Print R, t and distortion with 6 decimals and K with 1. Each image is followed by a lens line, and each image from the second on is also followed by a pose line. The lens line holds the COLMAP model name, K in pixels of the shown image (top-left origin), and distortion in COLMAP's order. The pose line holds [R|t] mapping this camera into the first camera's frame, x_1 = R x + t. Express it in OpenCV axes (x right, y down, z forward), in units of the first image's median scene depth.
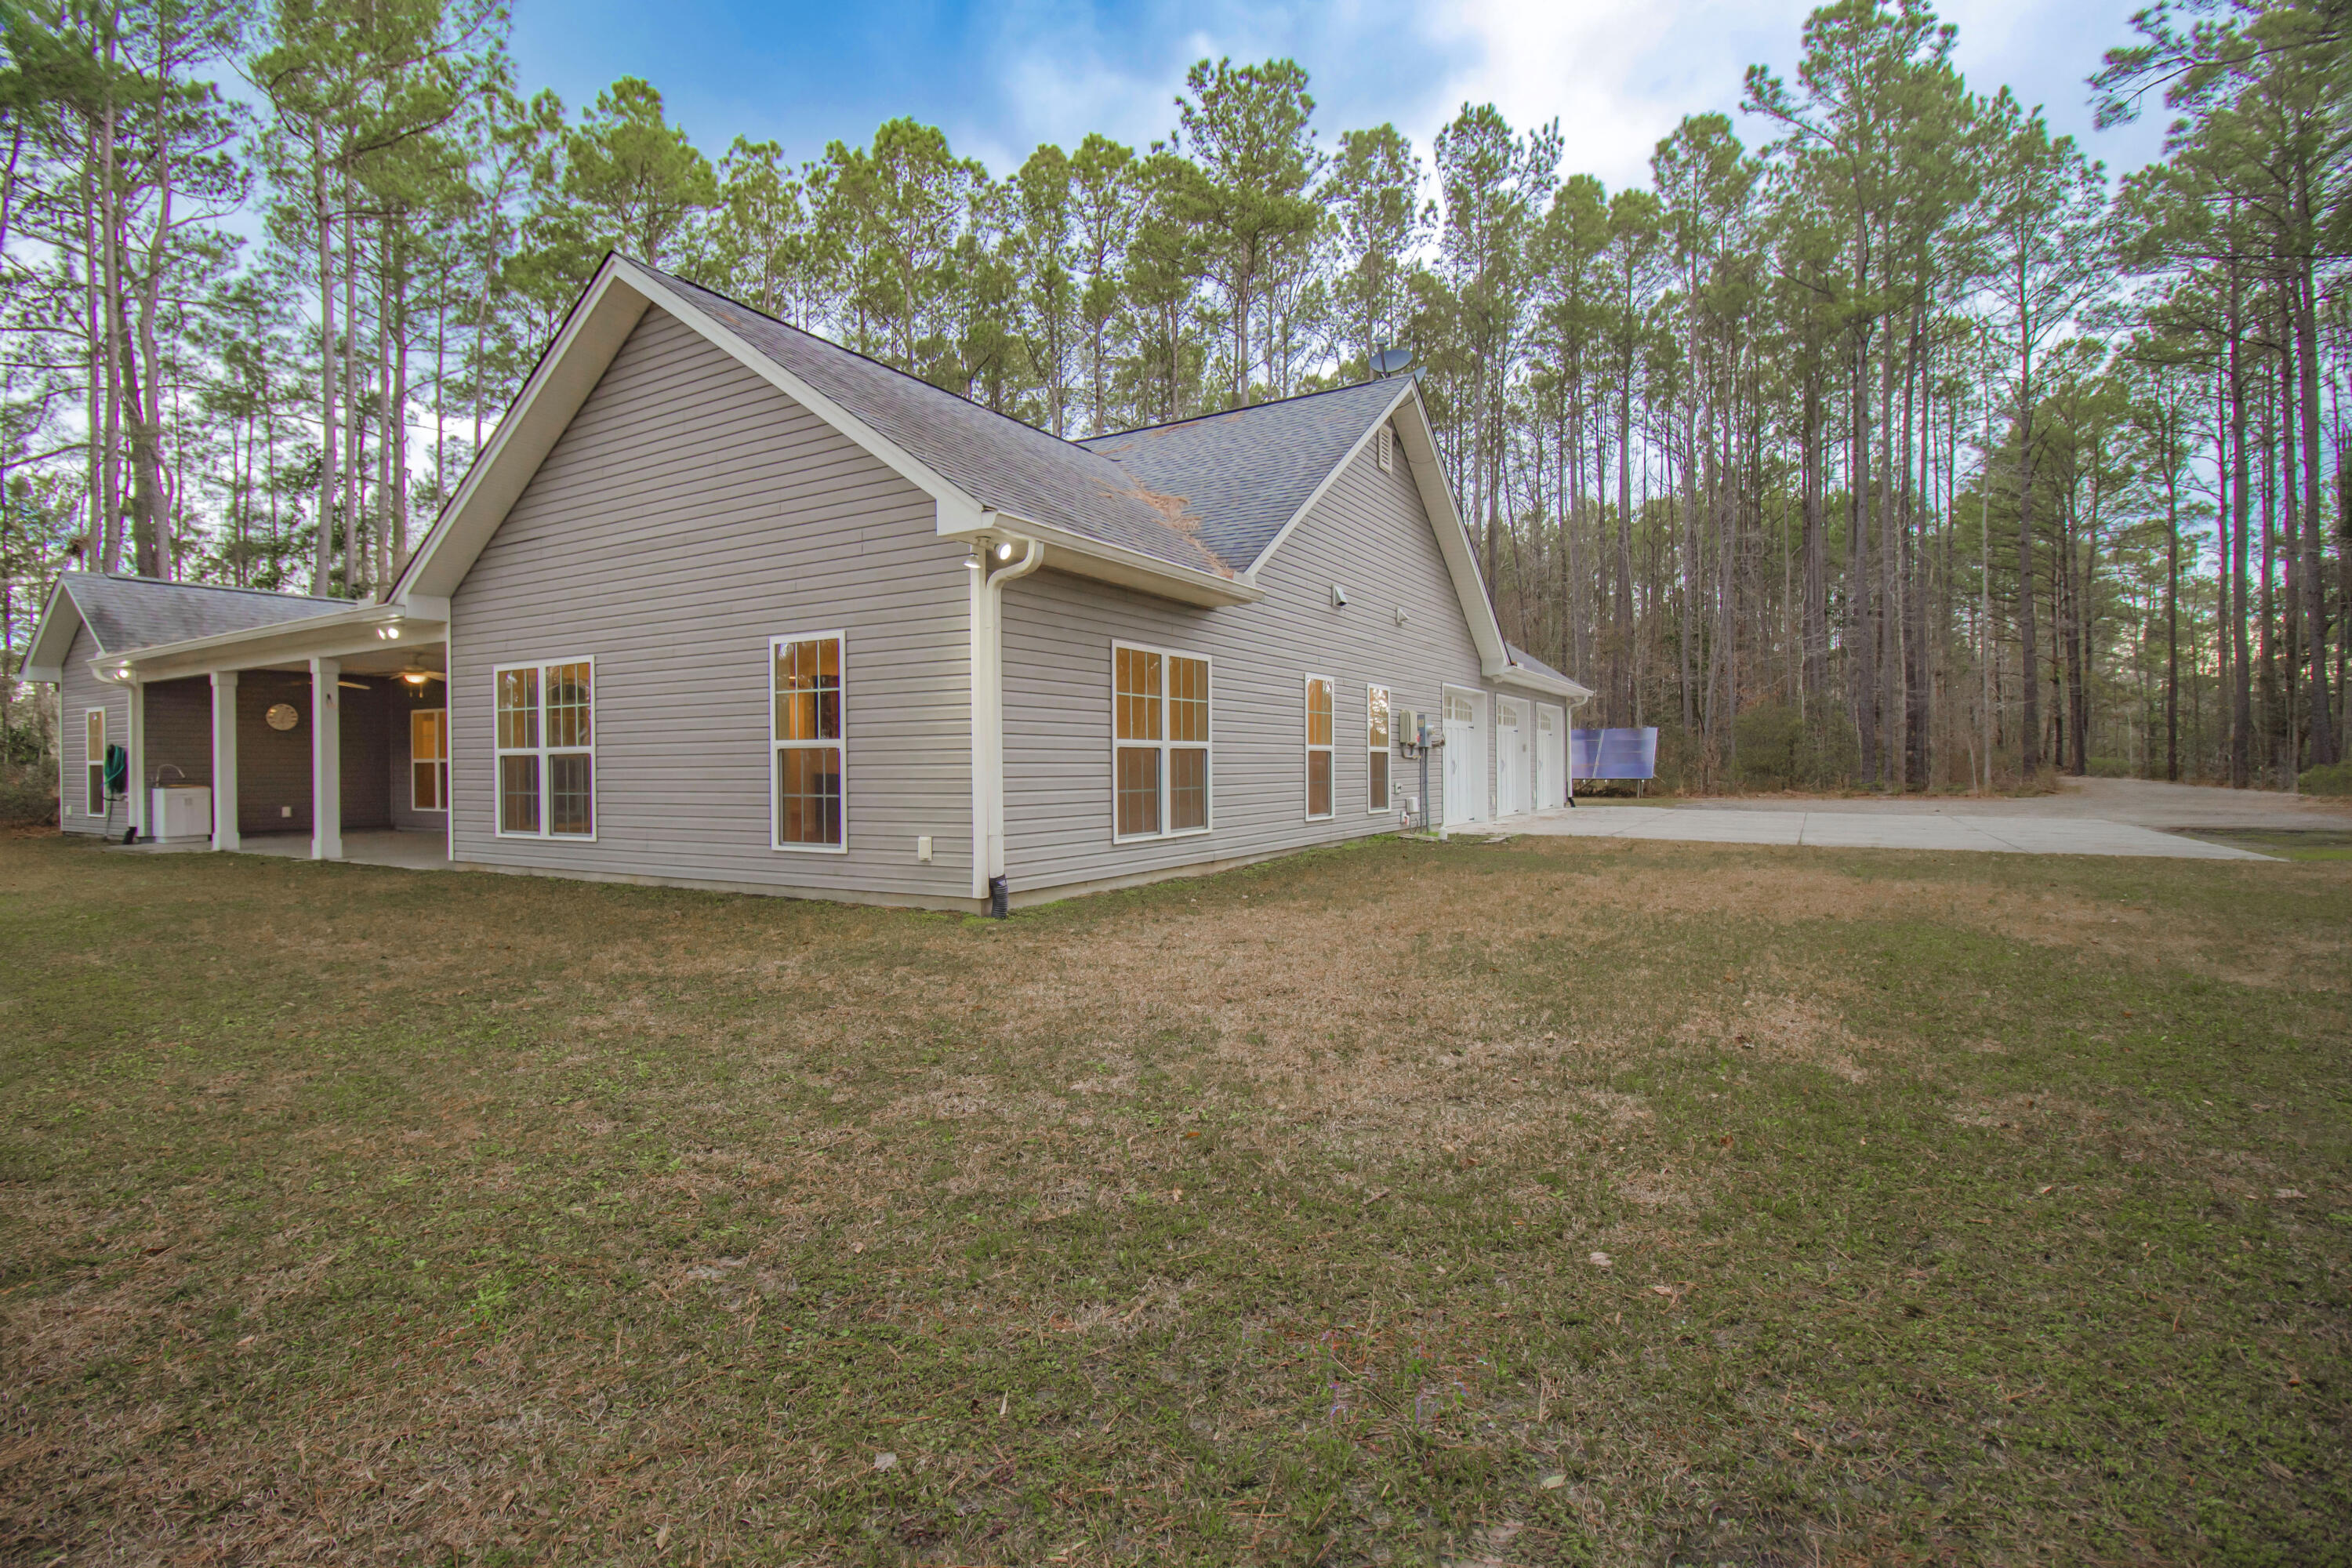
lens RADIAL K [[1101.5, 0, 1171.5], [0, 1101.5, 765.9], [0, 0, 1]] dist [0.000705, -0.015394]
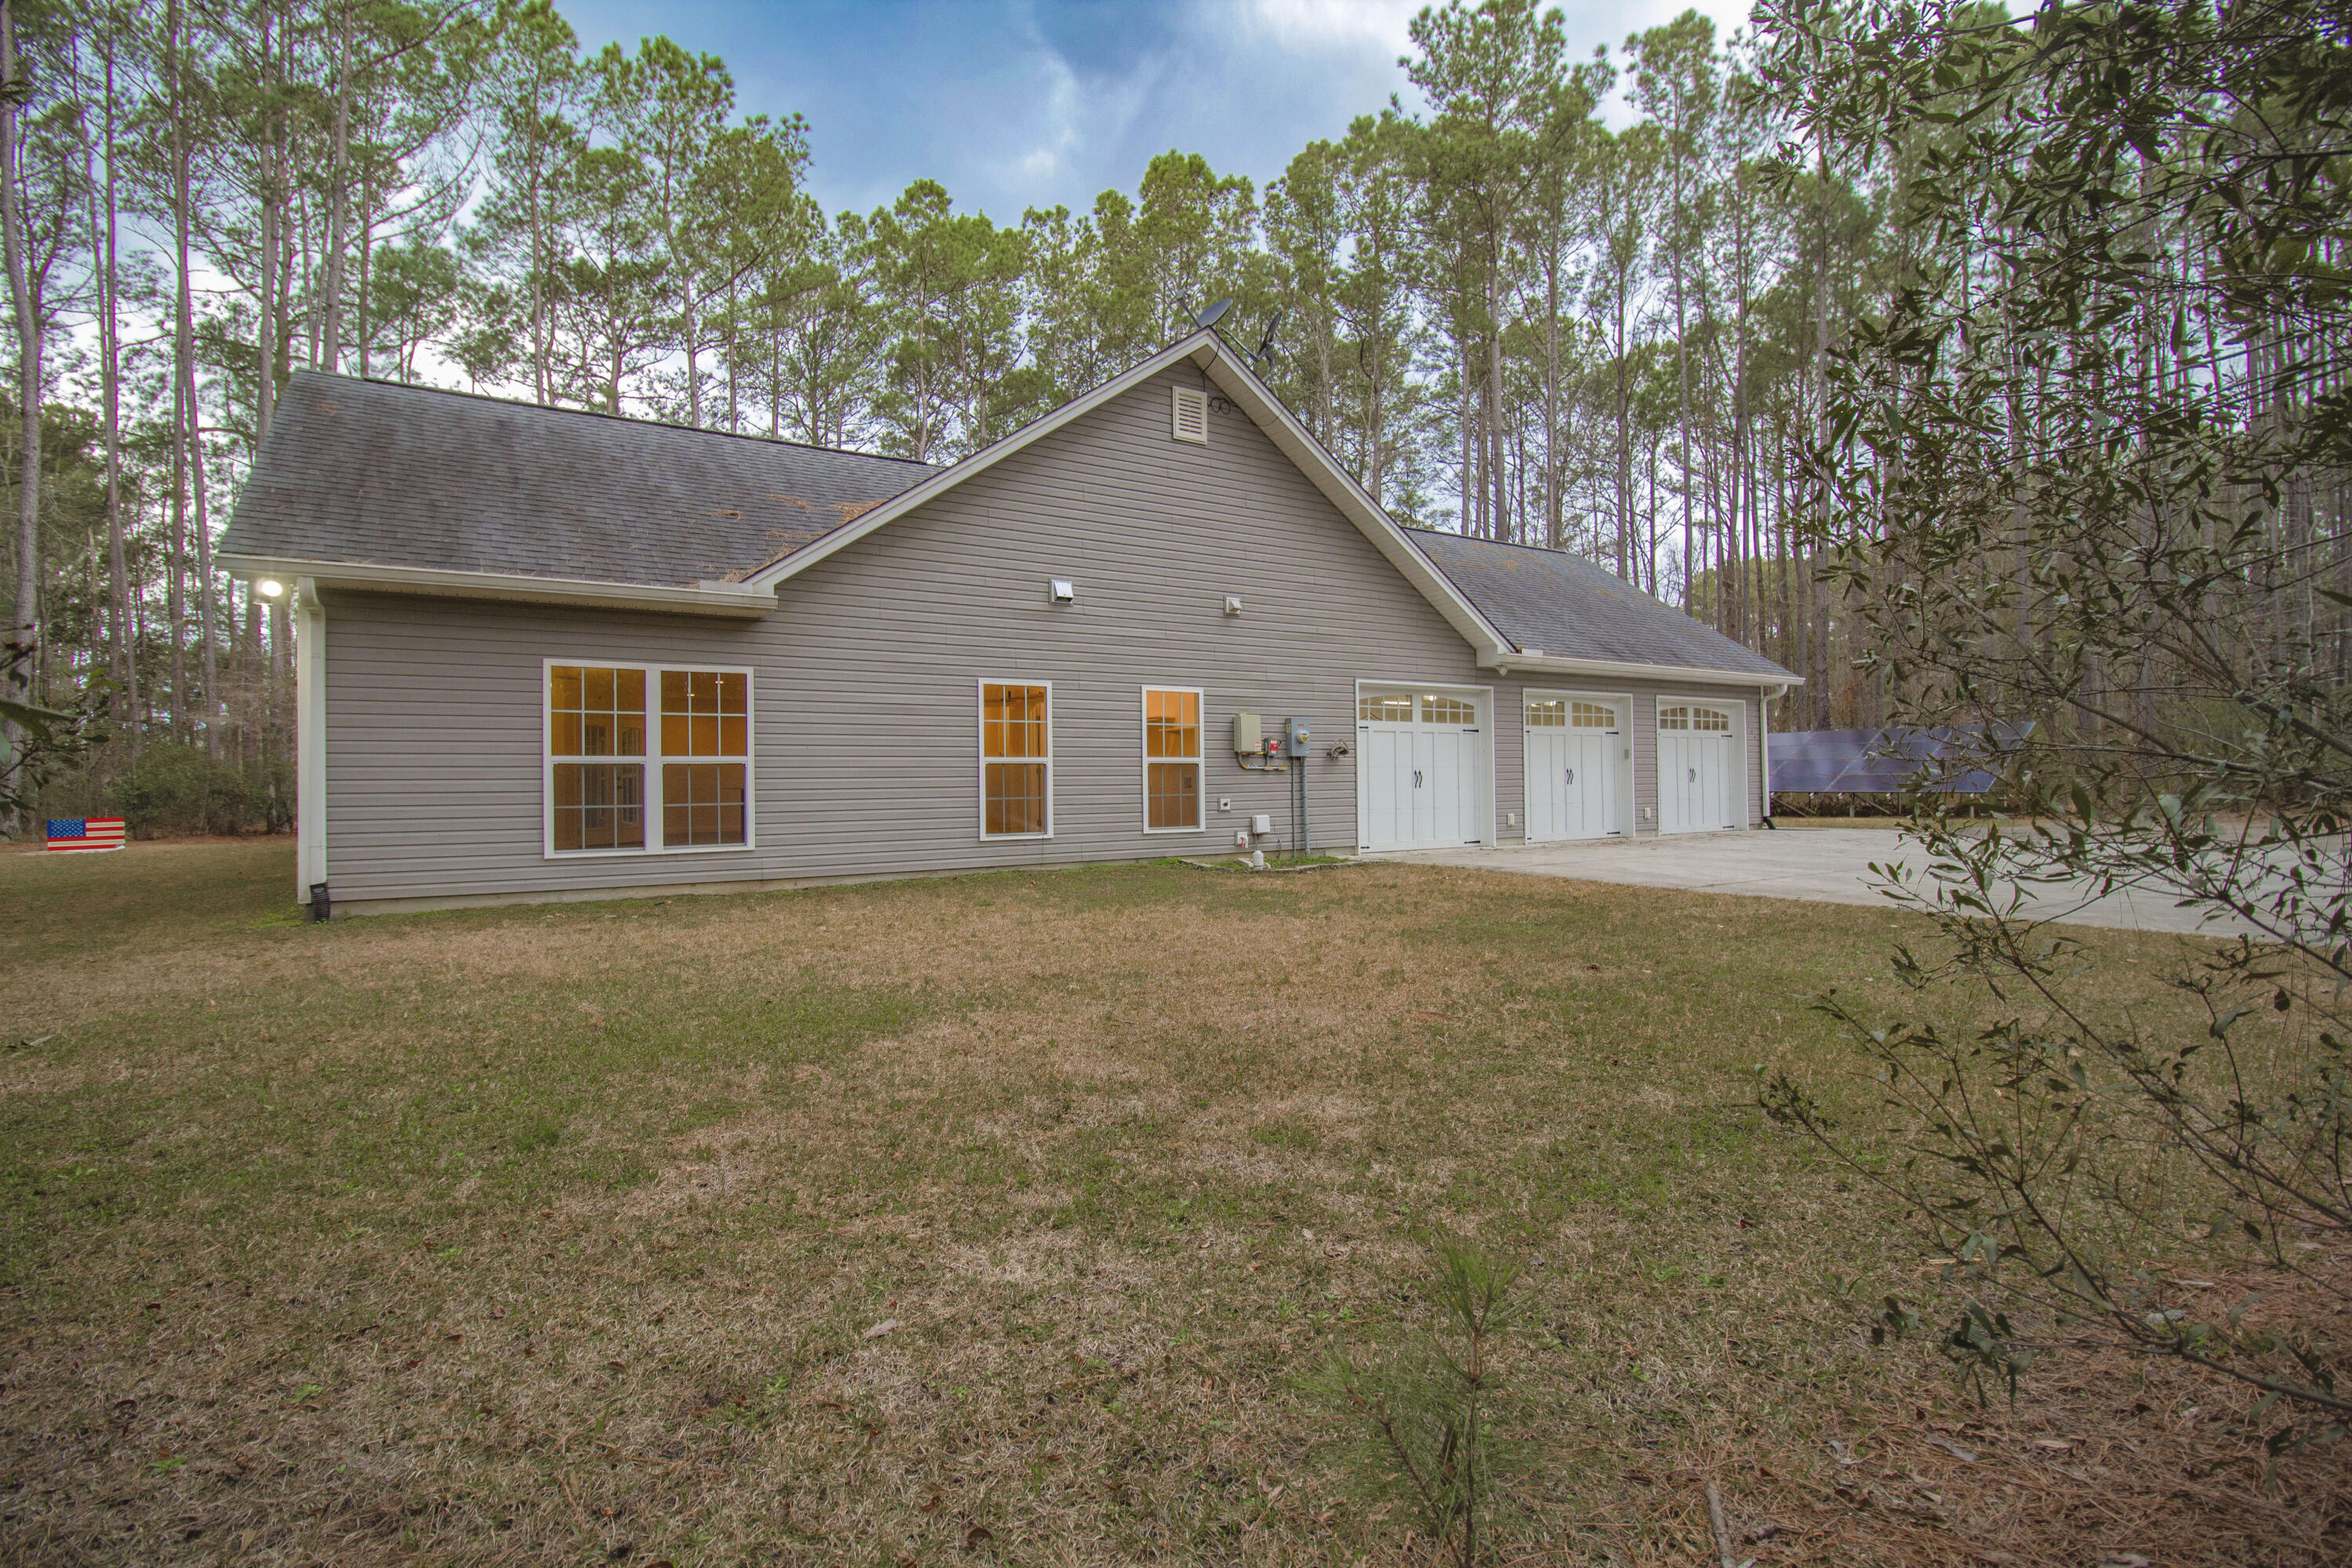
lens RADIAL K [[1091.8, 0, 1177.2], [0, 1091.8, 771.7], [0, 0, 1]] dist [0.003051, -0.014157]
pose [[0.892954, -0.006603, -0.450100, 0.573129], [0.004724, 0.999975, -0.005298, -0.001295], [0.450124, 0.002605, 0.892962, 0.219662]]
